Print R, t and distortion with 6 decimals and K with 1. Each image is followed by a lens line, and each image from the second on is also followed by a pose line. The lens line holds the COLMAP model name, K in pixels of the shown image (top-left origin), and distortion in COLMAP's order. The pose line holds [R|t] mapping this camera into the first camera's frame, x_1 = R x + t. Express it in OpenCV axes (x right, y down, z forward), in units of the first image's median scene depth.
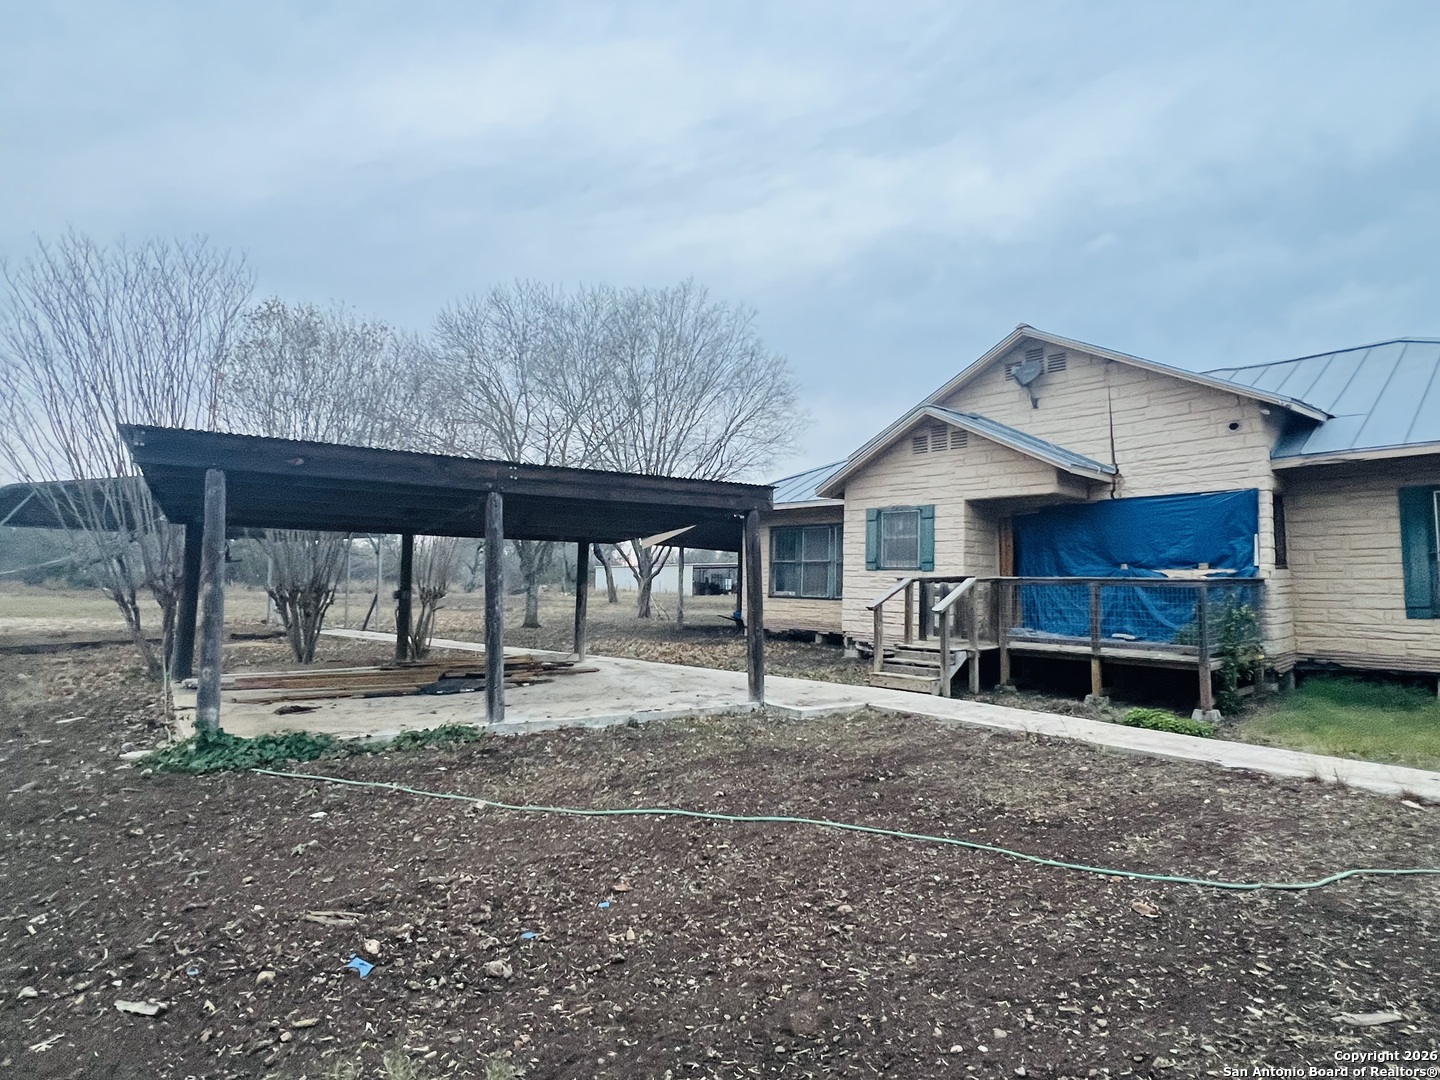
lens RADIAL K [[788.1, 0, 720.0], [0, 788.1, 540.0], [0, 0, 1]] dist [-0.003296, 0.000997]
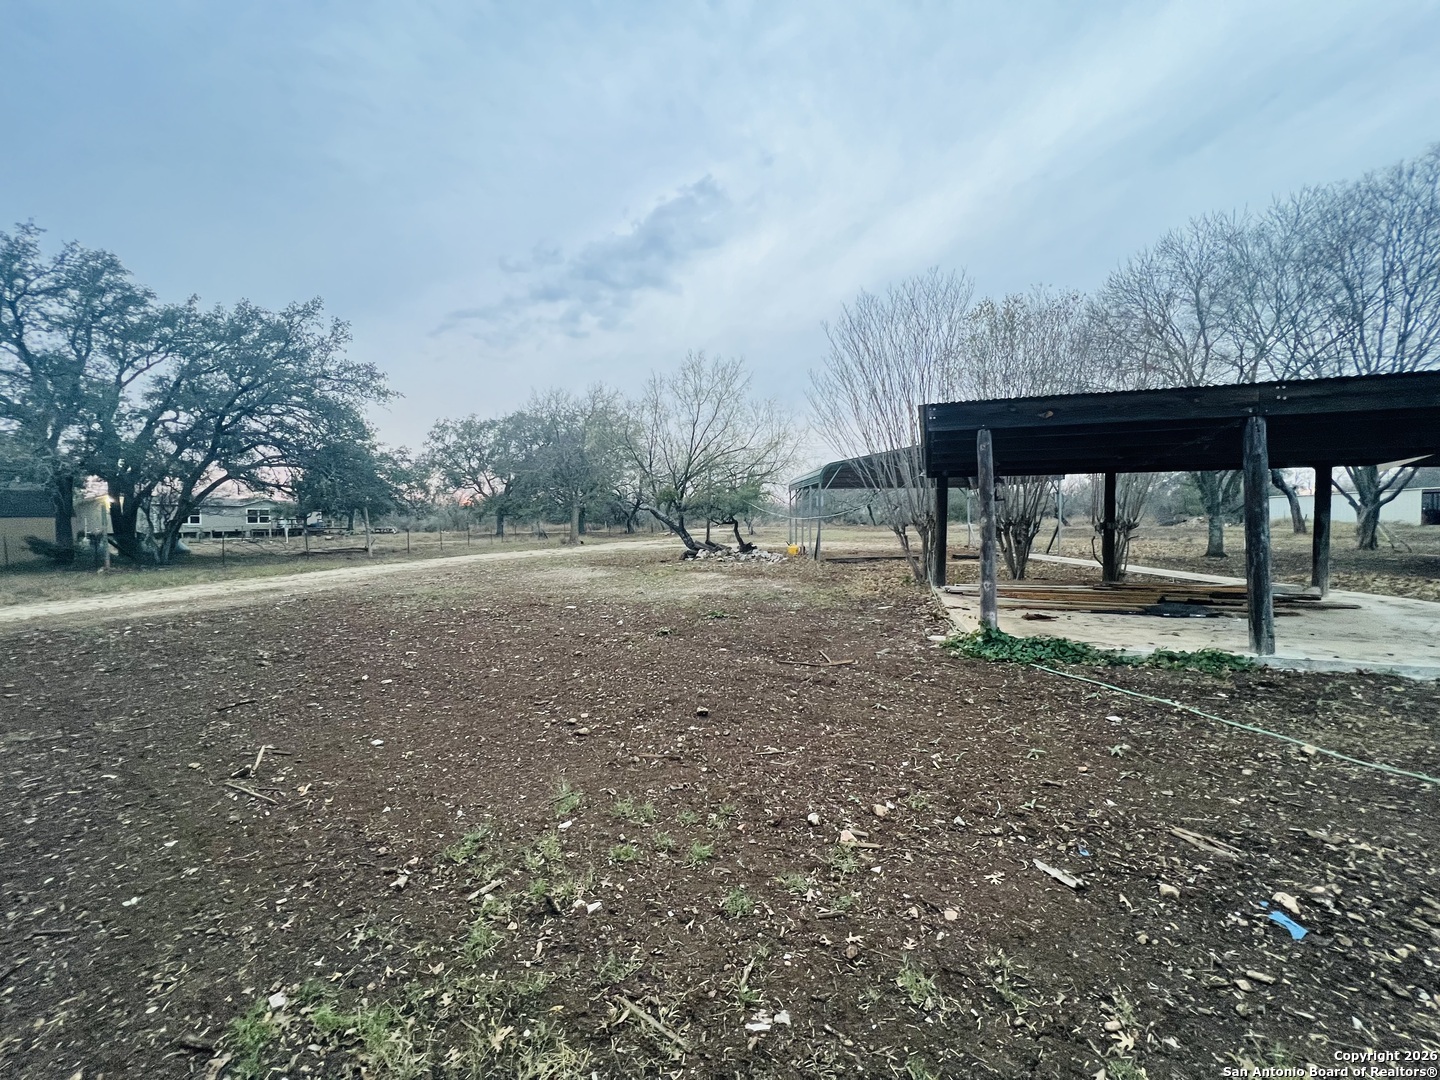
lens RADIAL K [[573.5, 0, 720.0], [0, 573.5, 540.0], [0, 0, 1]] dist [0.000054, -0.000191]
pose [[0.632106, 0.008692, -0.774833, -0.159485], [0.061413, 0.996230, 0.061275, 0.006114], [0.772445, -0.086317, 0.629189, 0.047012]]
